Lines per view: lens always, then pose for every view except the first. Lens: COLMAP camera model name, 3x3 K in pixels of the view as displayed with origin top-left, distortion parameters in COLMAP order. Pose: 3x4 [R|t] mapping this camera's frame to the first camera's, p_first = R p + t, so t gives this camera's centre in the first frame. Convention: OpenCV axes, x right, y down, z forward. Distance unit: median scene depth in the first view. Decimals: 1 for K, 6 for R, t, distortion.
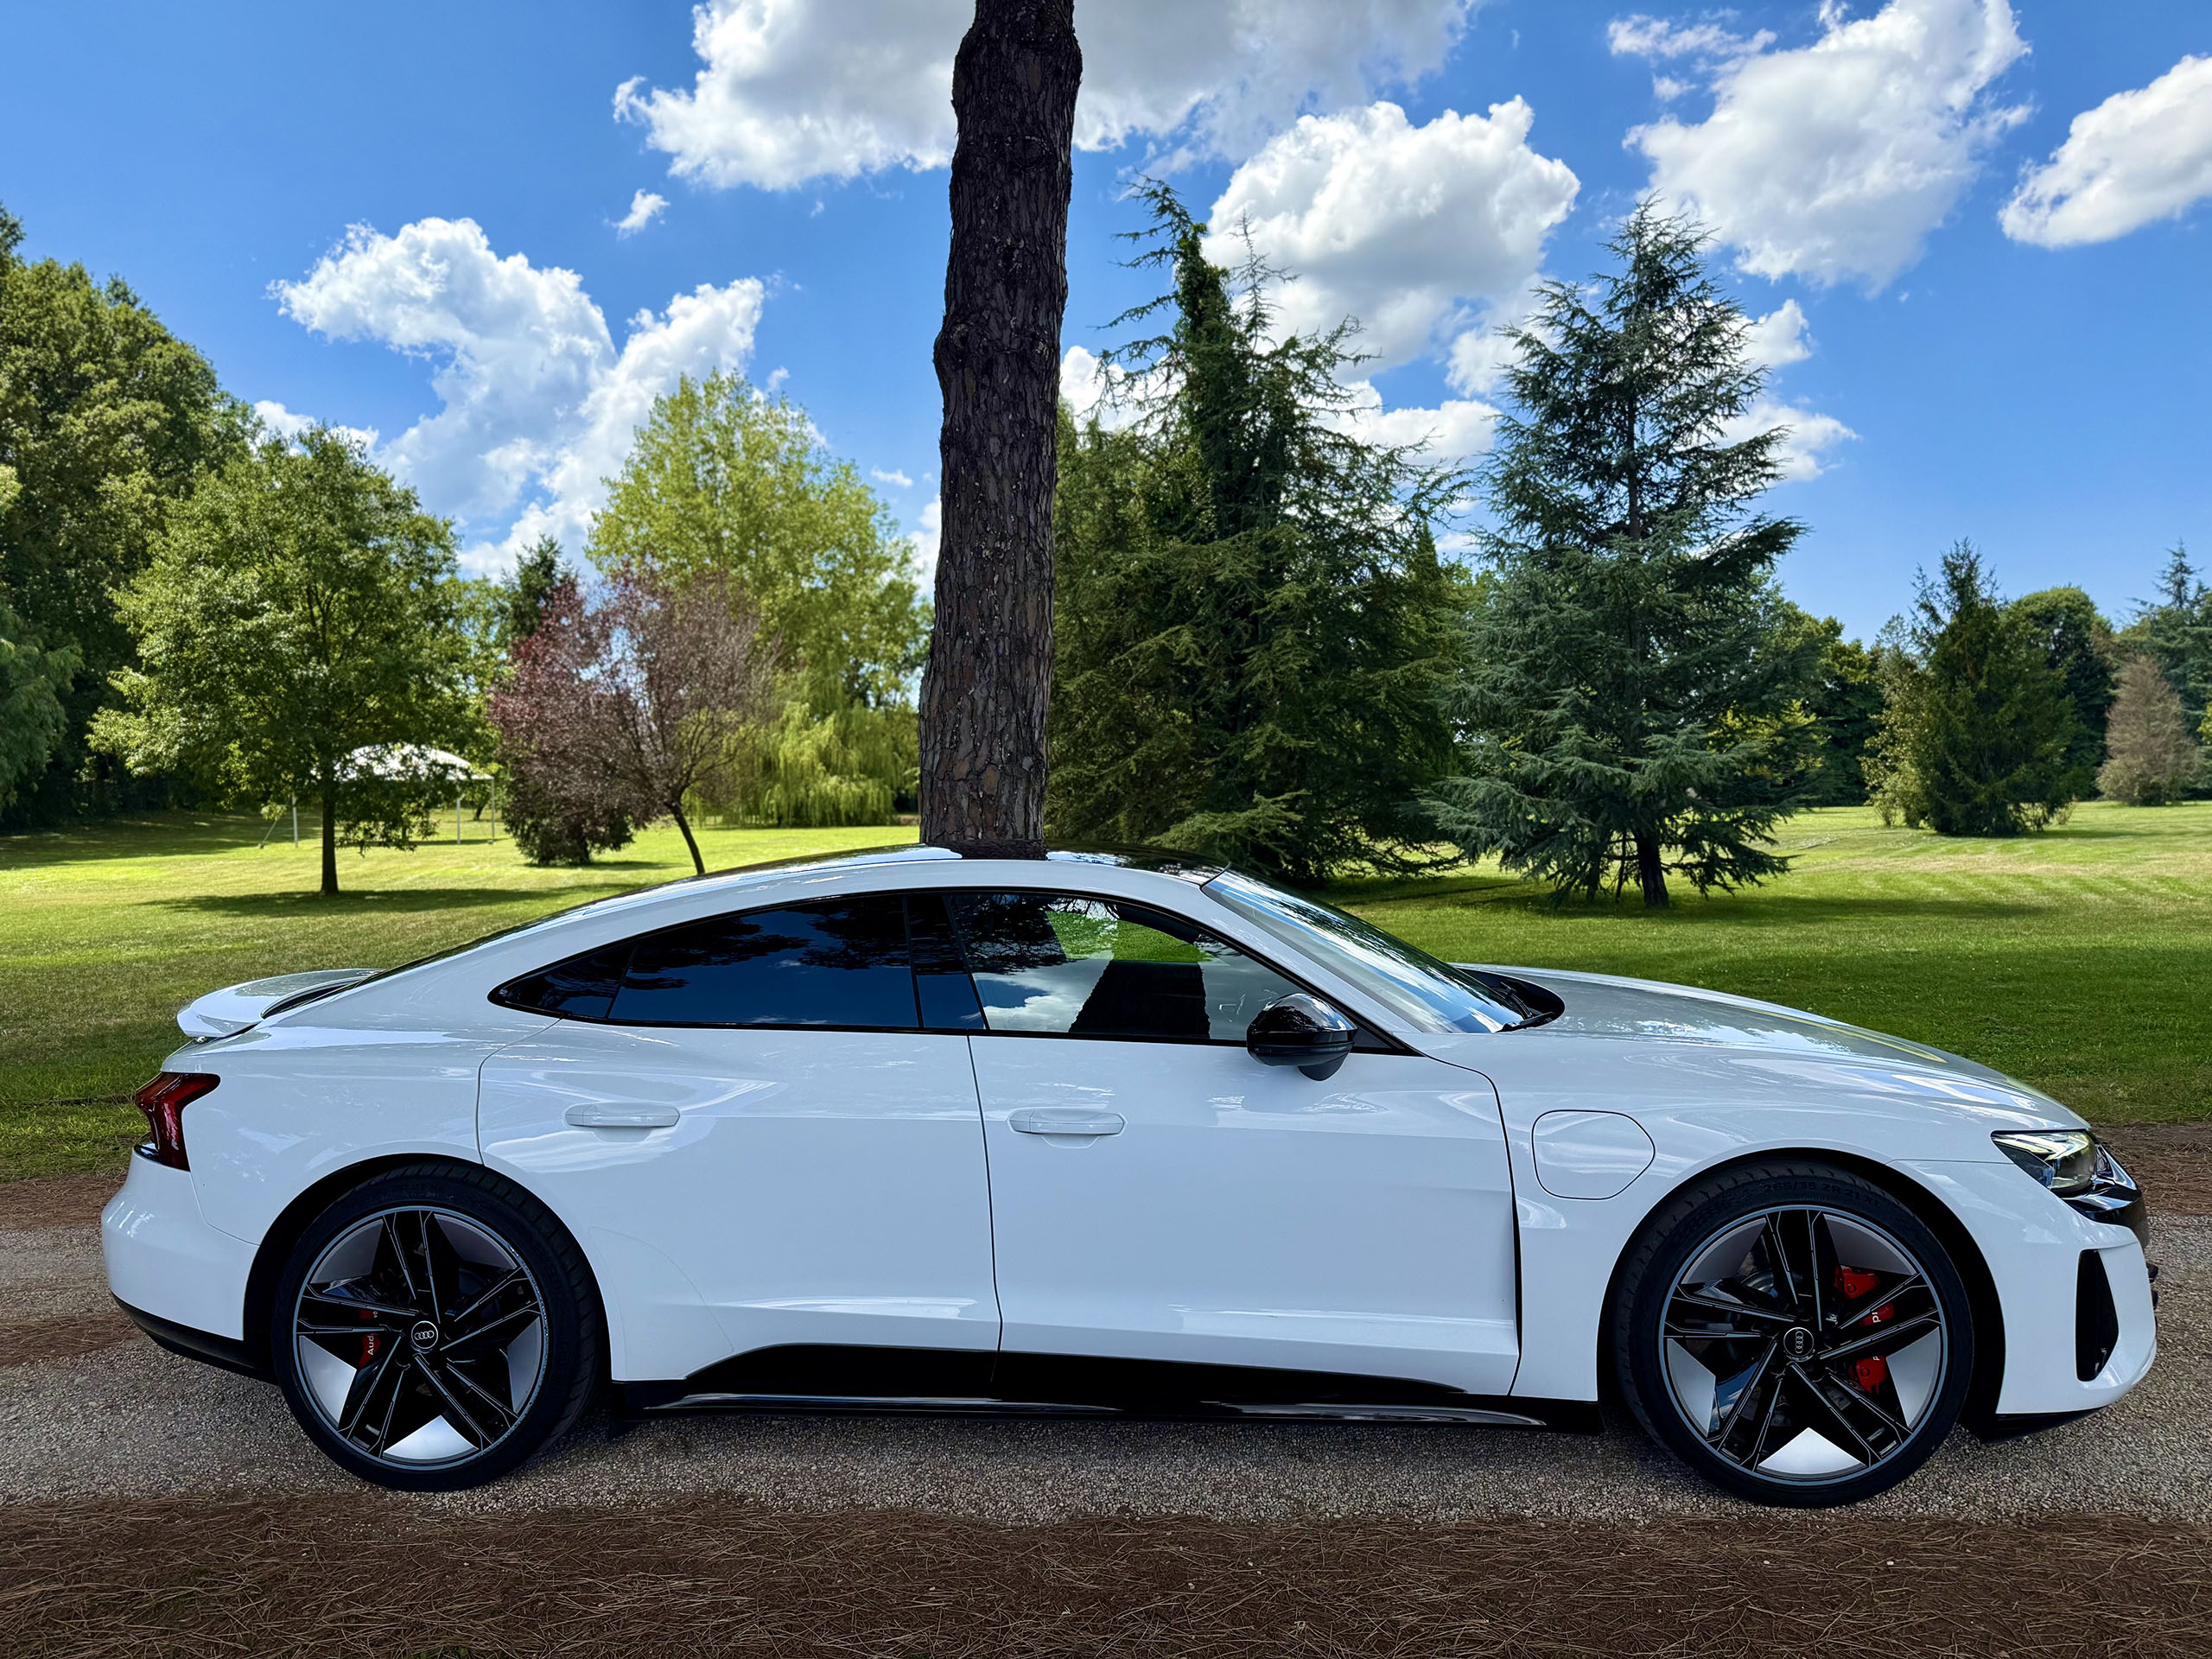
lens RADIAL K [[1533.8, 0, 1094.7], [0, 1533.8, 838.4], [0, 0, 1]] dist [0.141613, -0.190334]
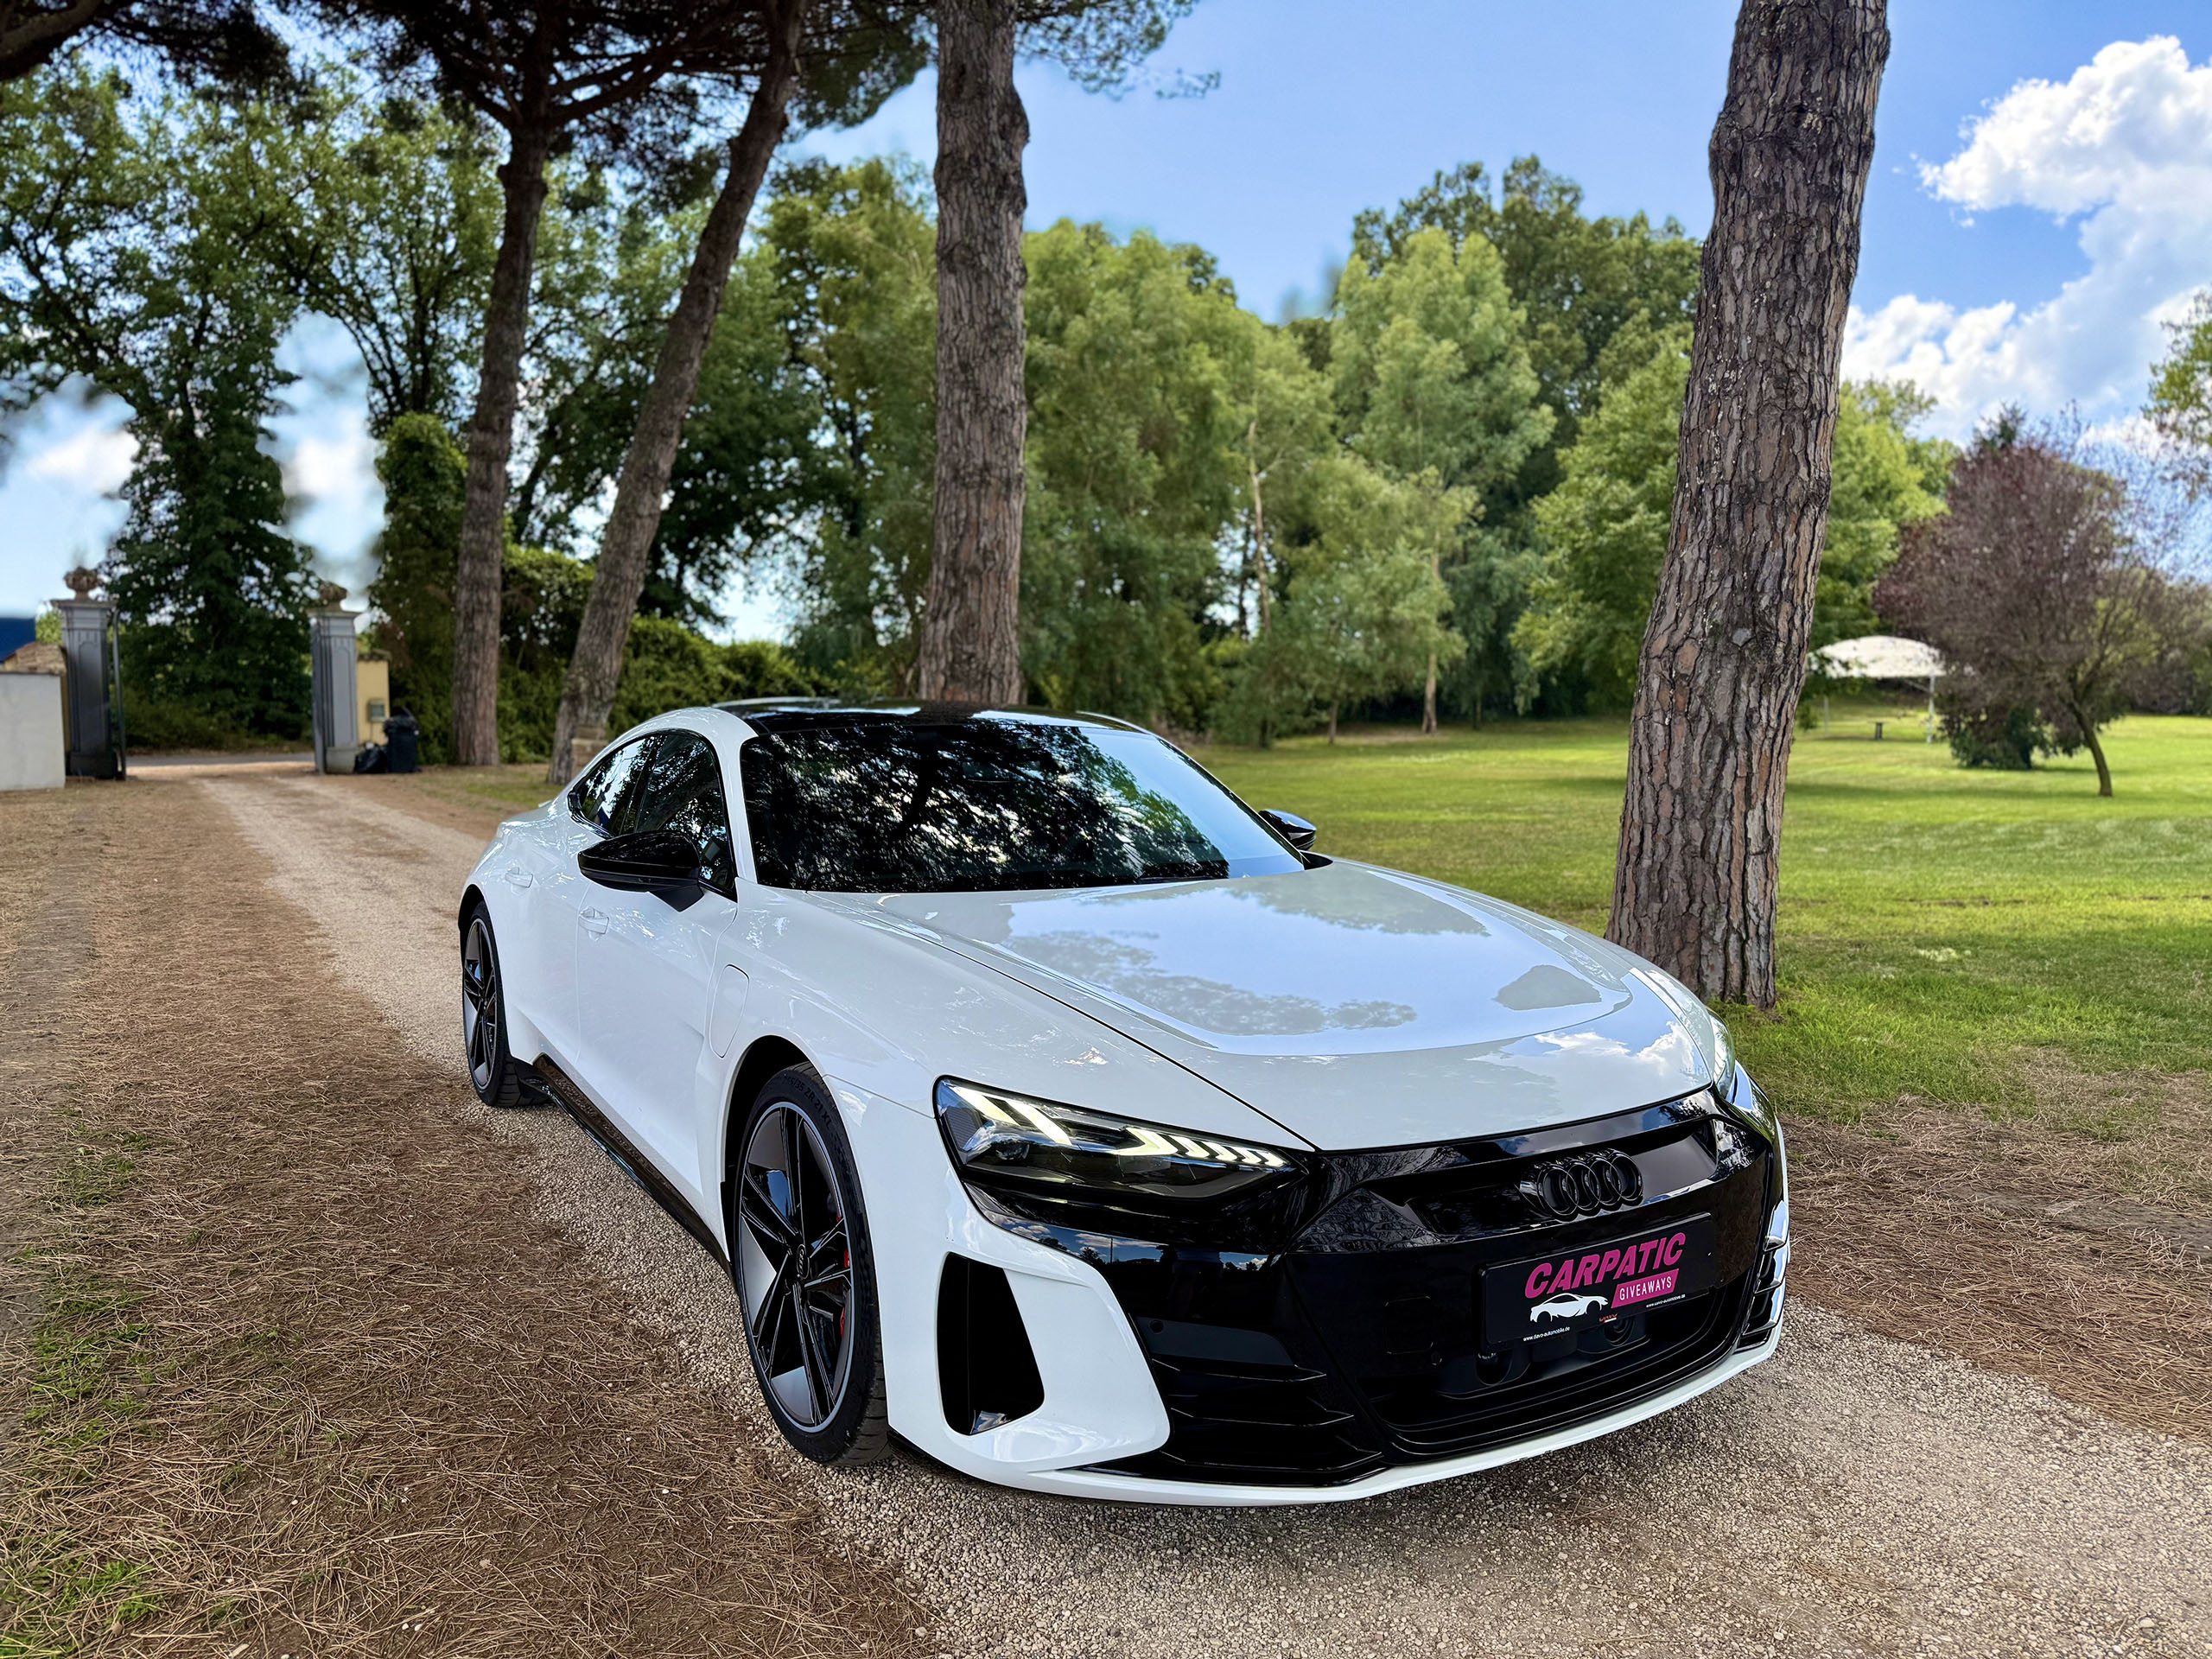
lens RADIAL K [[1548.1, 0, 1099.9], [0, 1548.1, 819.5], [0, 0, 1]] dist [0.052651, -0.067067]
pose [[0.595817, 0.079908, -0.799135, 0.426284], [-0.036727, 0.996708, 0.072281, 0.001271], [0.802280, -0.013717, 0.596790, 0.214621]]
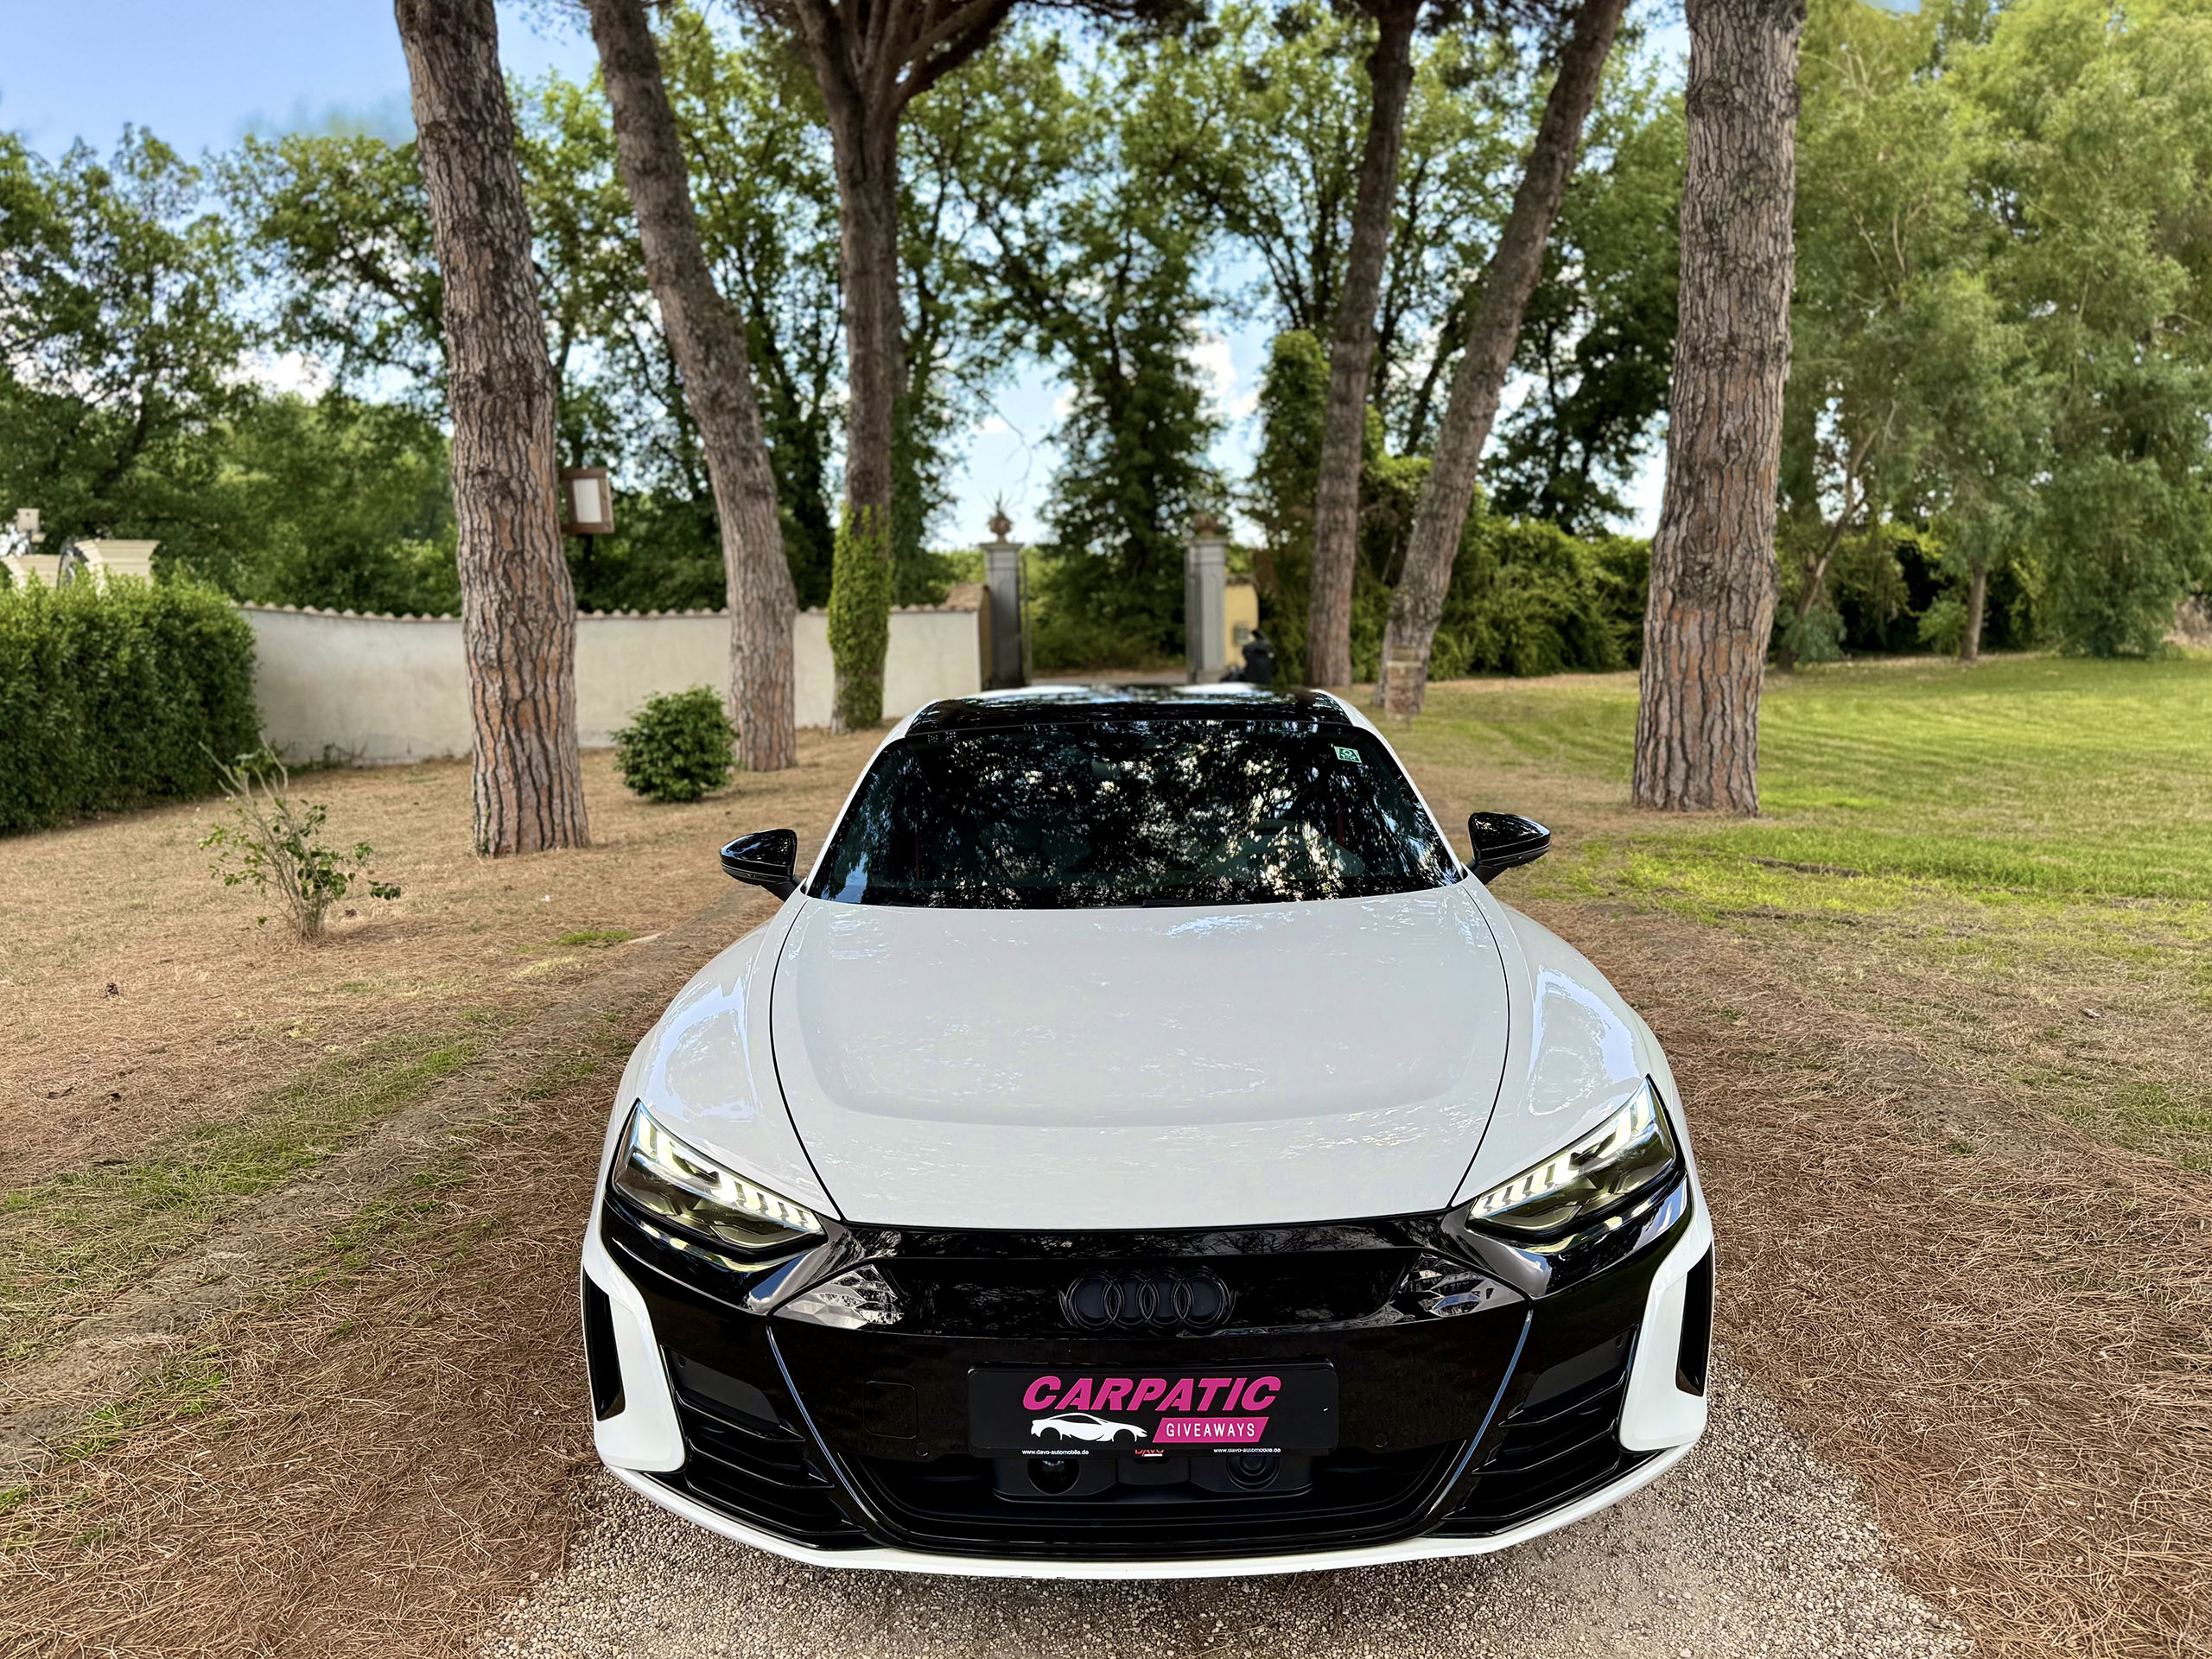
lens RADIAL K [[1693.3, 0, 1106.0], [0, 1693.3, 829.5], [0, 0, 1]] dist [0.048952, -0.077257]
pose [[0.078531, 0.137728, -0.987352, 0.528634], [0.004032, 0.990359, 0.138468, -0.027585], [0.996903, -0.014855, 0.077219, 0.410420]]
